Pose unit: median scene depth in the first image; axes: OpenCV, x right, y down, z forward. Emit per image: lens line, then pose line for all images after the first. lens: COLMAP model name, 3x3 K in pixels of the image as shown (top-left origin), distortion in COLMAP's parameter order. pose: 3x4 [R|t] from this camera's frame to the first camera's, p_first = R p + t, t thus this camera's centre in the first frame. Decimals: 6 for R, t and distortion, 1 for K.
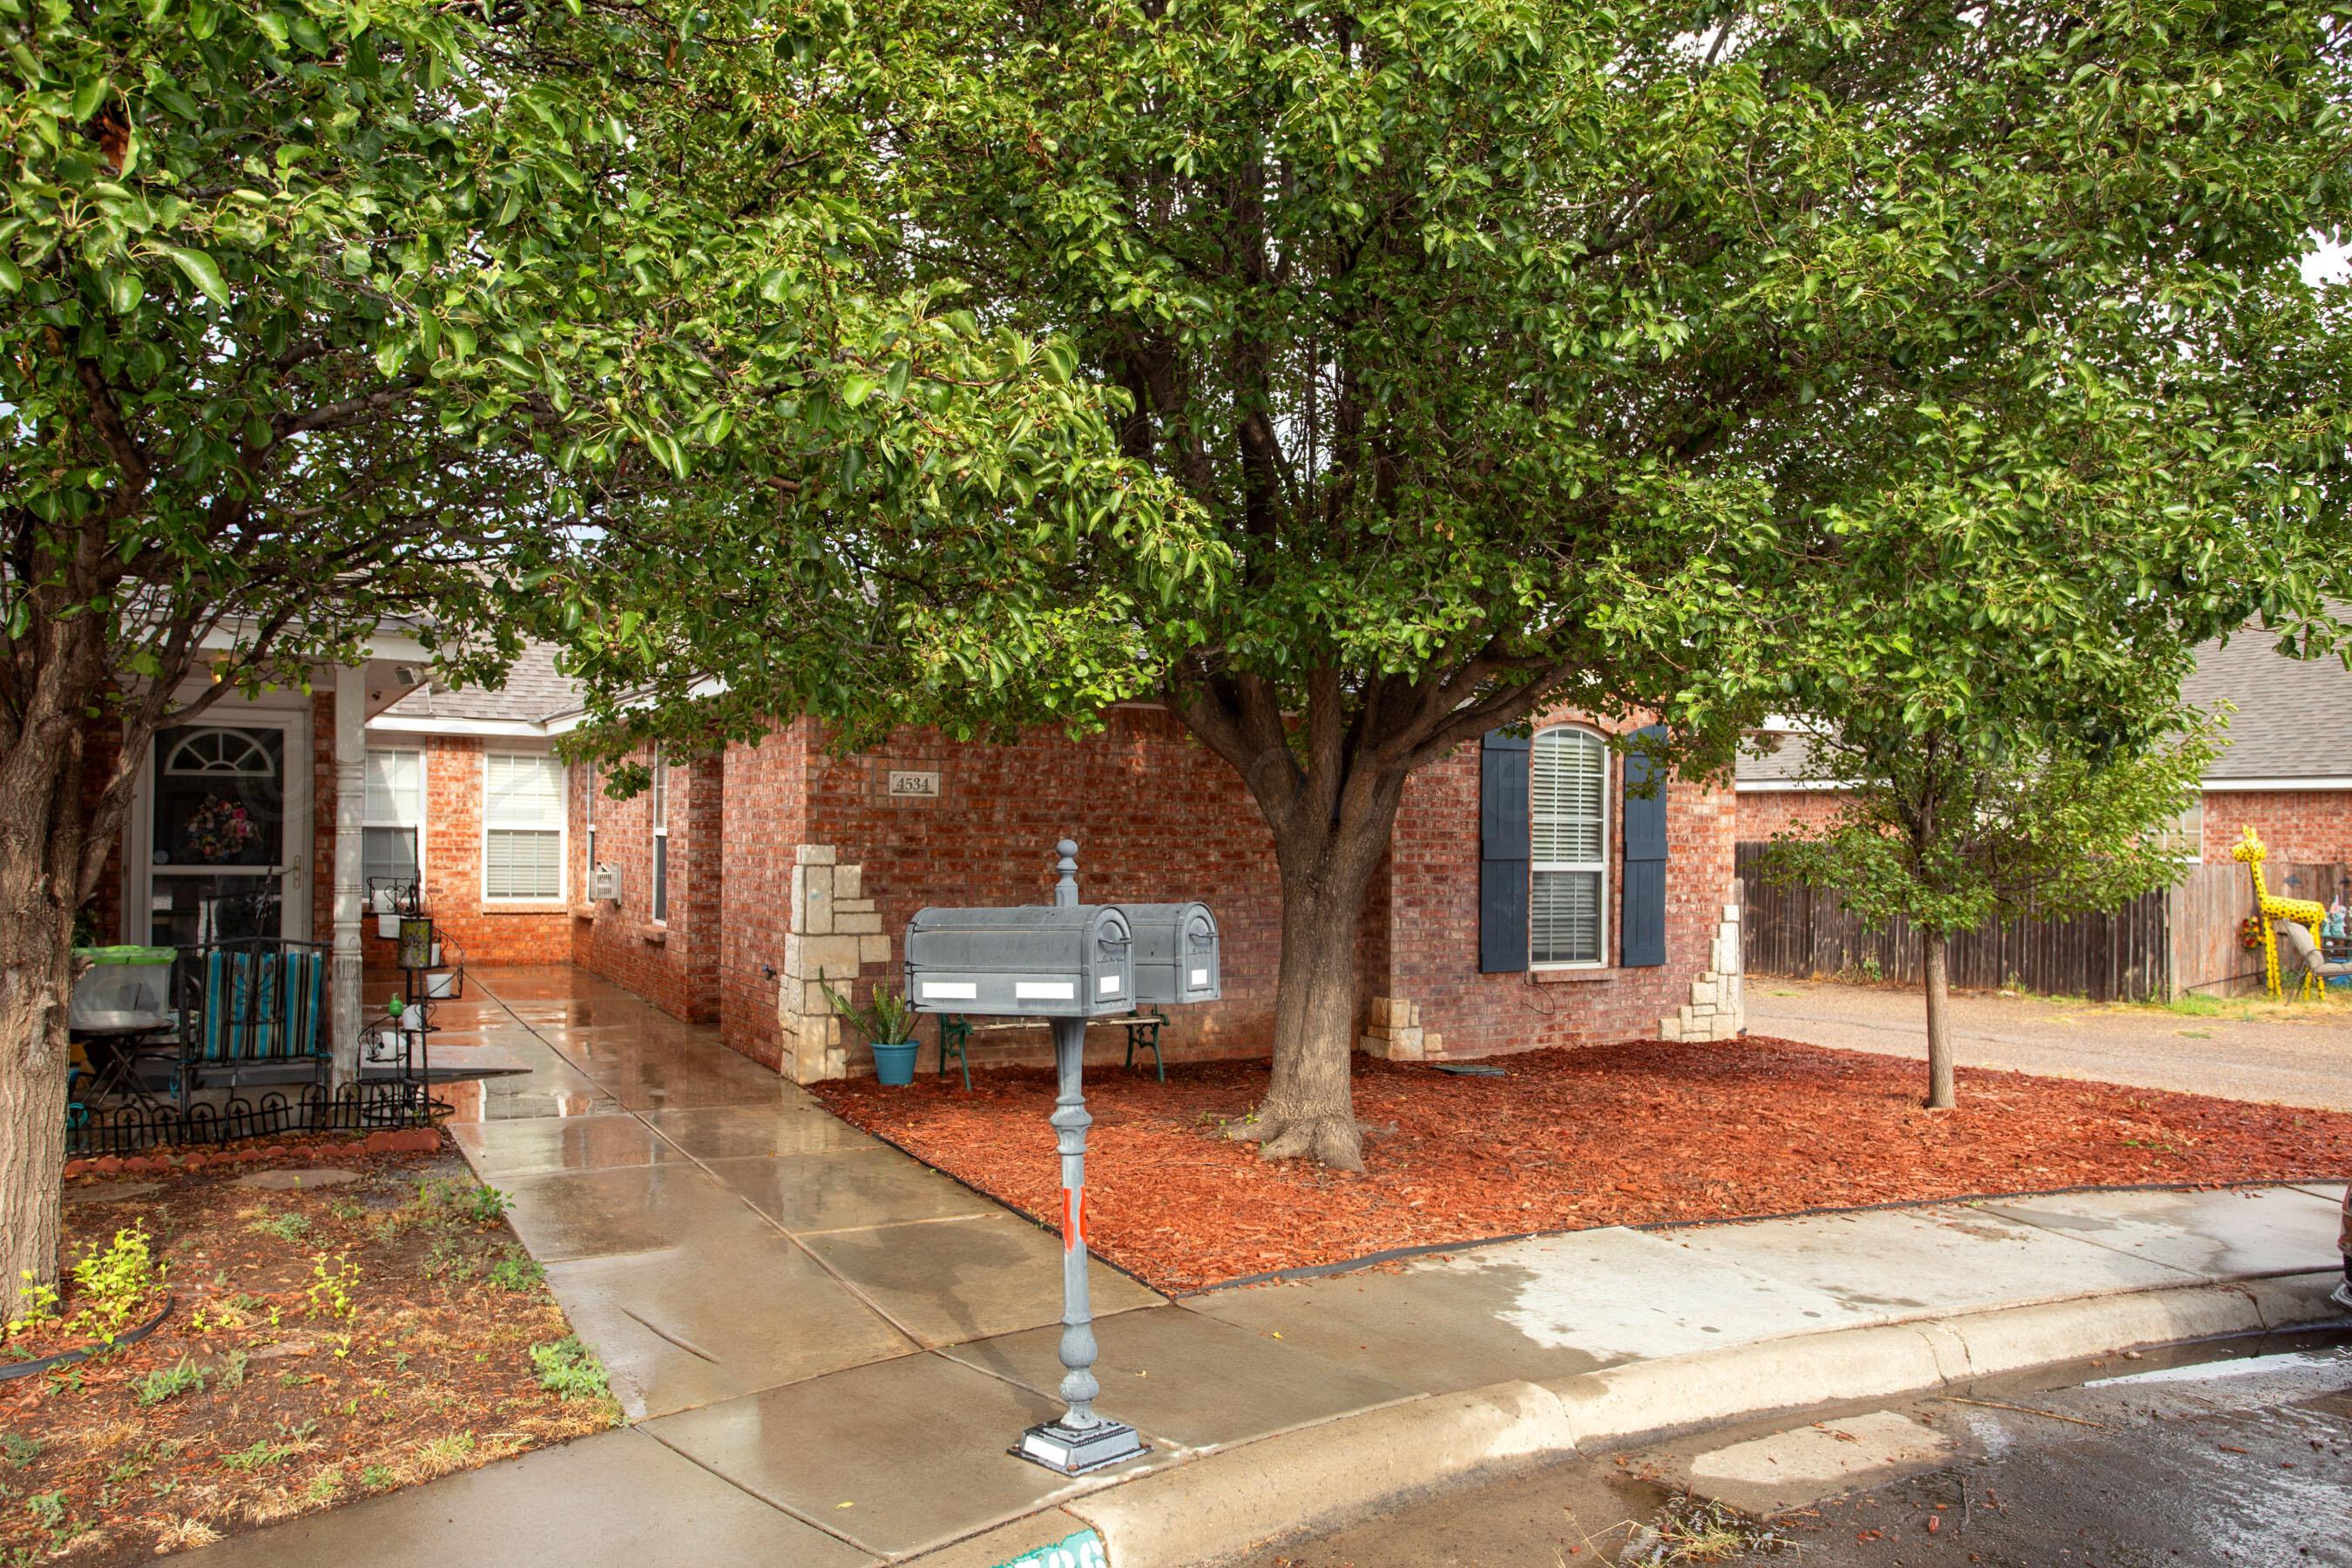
lens RADIAL K [[1696.7, 0, 1180.8], [0, 1696.7, 853.7], [0, 0, 1]] dist [-0.015228, 0.001249]
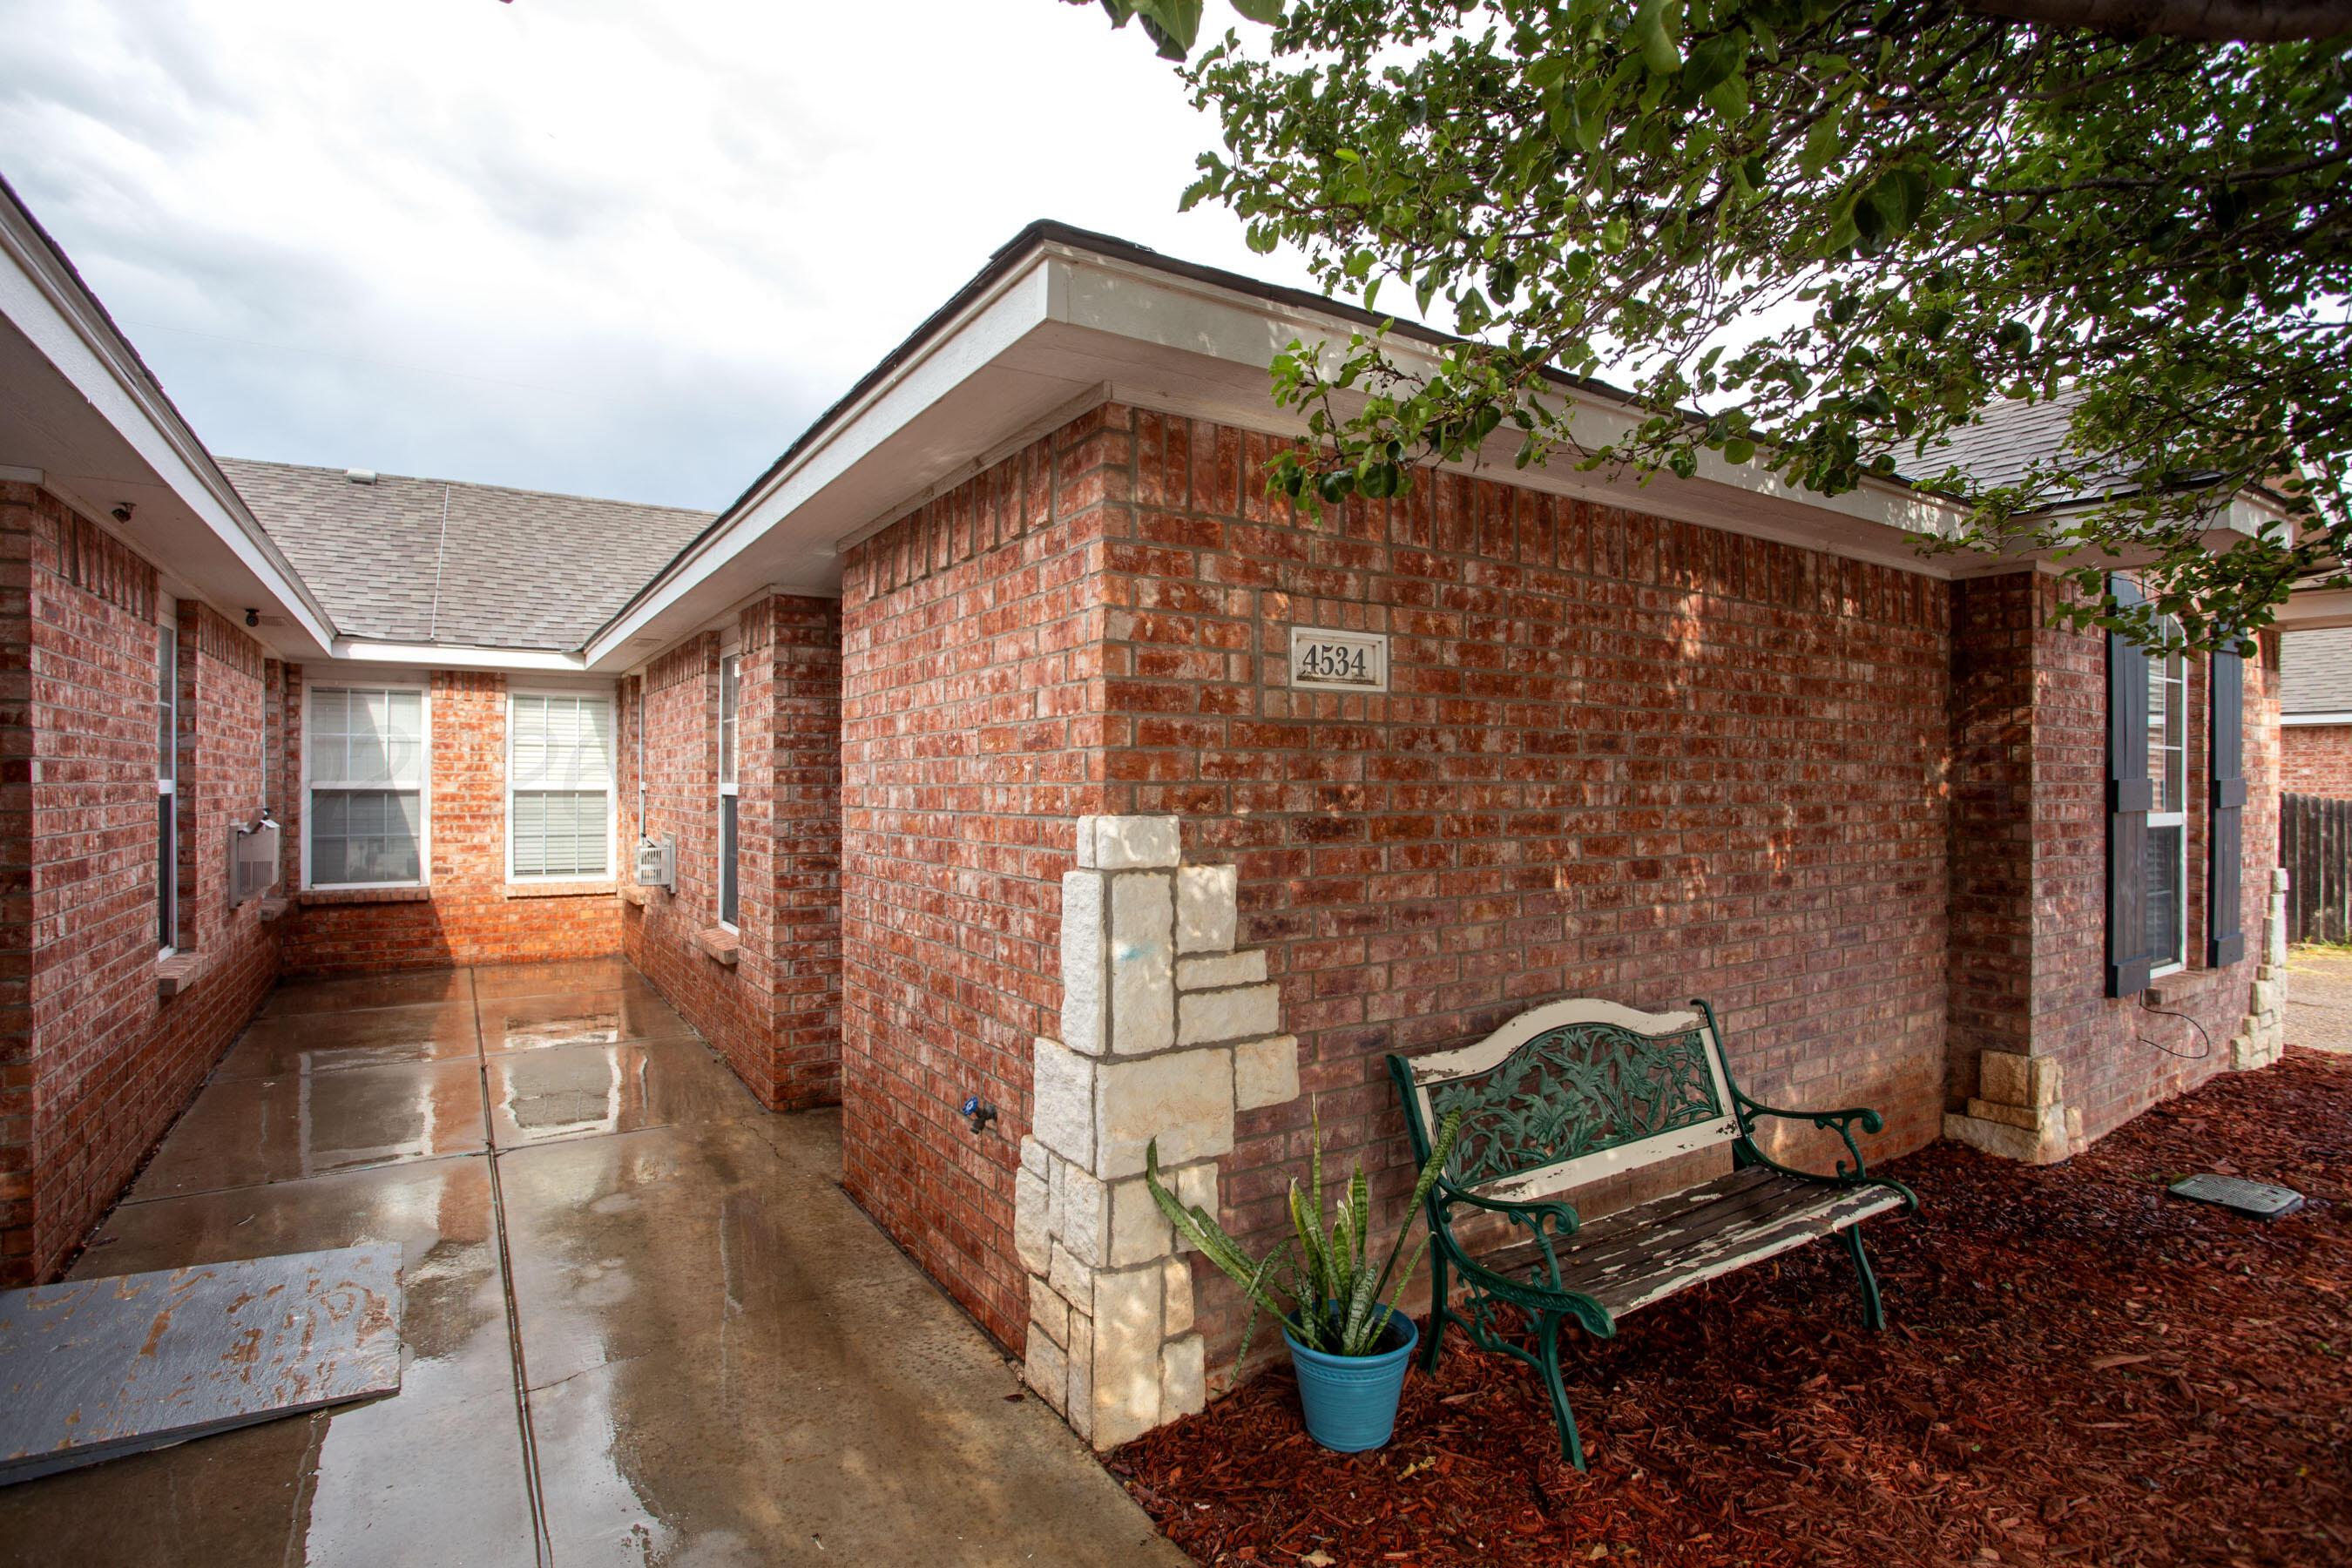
lens RADIAL K [[1162.6, 0, 1176.0], [0, 1162.6, 784.0], [0, 0, 1]] dist [-0.055259, 0.000919]
pose [[0.997992, -0.016257, 0.061218, -0.194007], [0.017065, 0.999774, -0.012694, -0.007573], [-0.060998, 0.013713, 0.998044, 0.653026]]
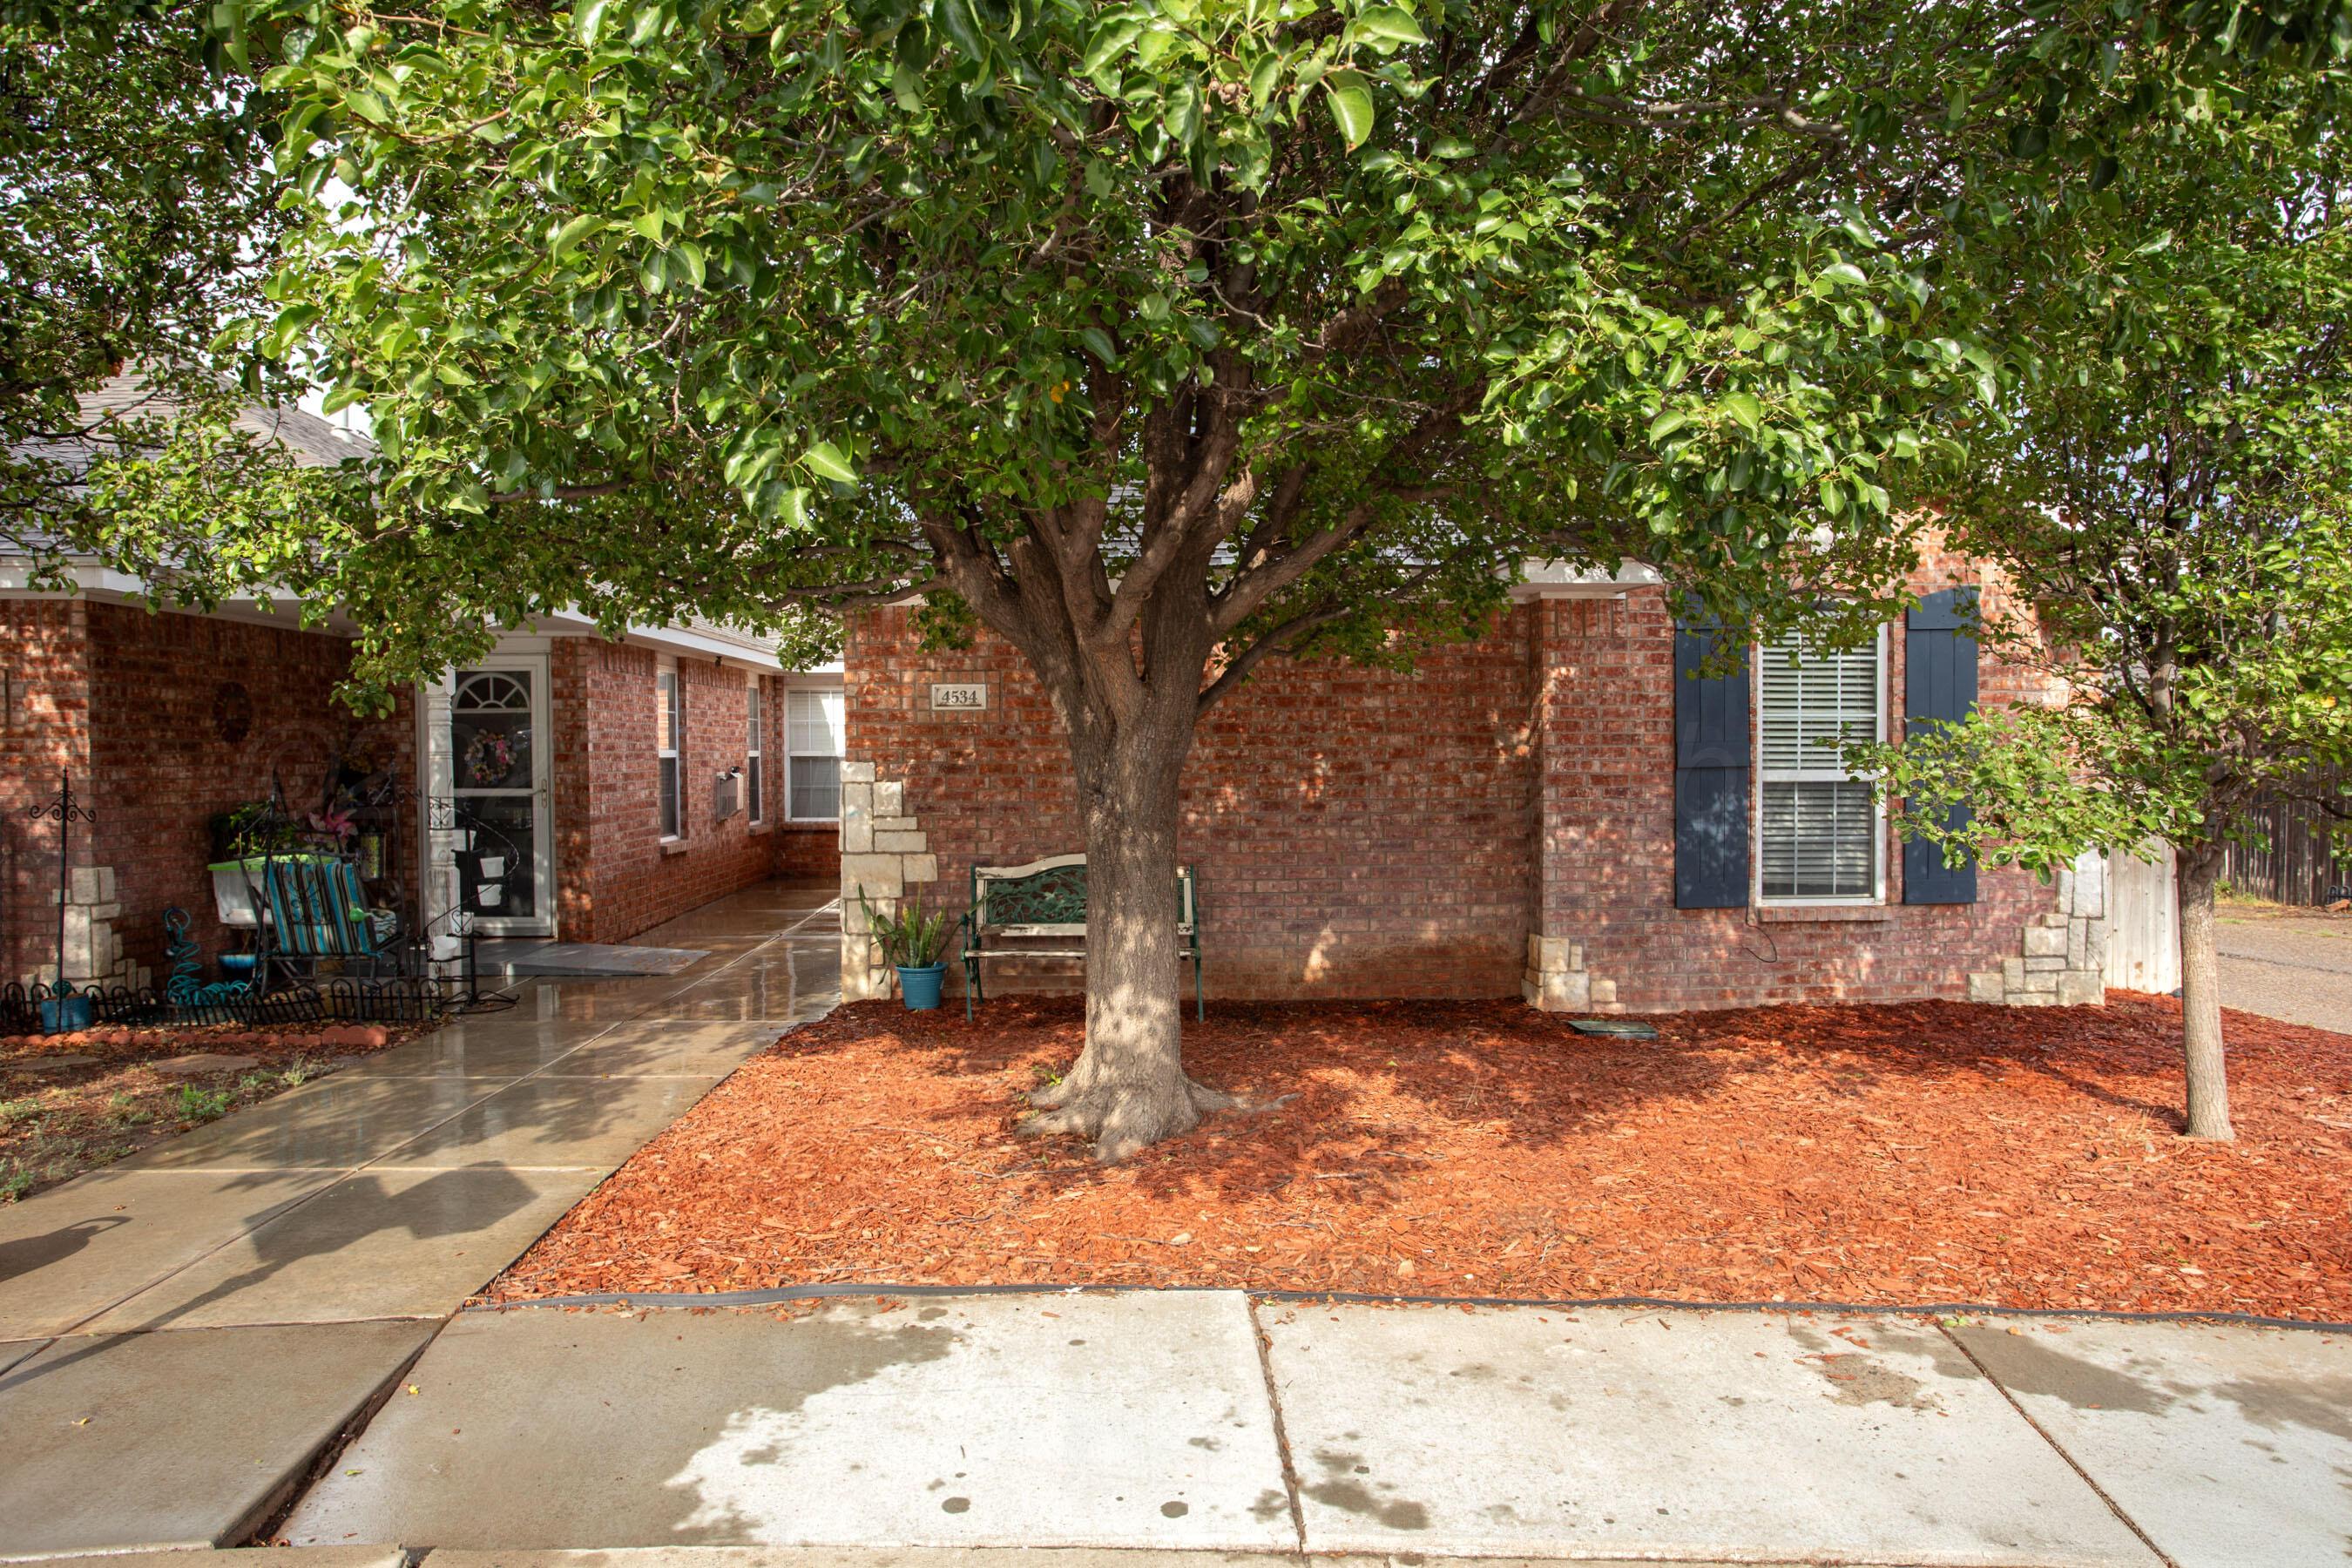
lens RADIAL K [[1506.3, 0, 1176.0], [0, 1506.3, 784.0], [0, 0, 1]] dist [-0.063458, 0.031177]
pose [[0.883728, -0.010417, -0.467885, 0.316929], [0.012119, 0.999926, 0.000626, 0.008311], [0.467844, -0.006223, 0.883789, 0.274541]]
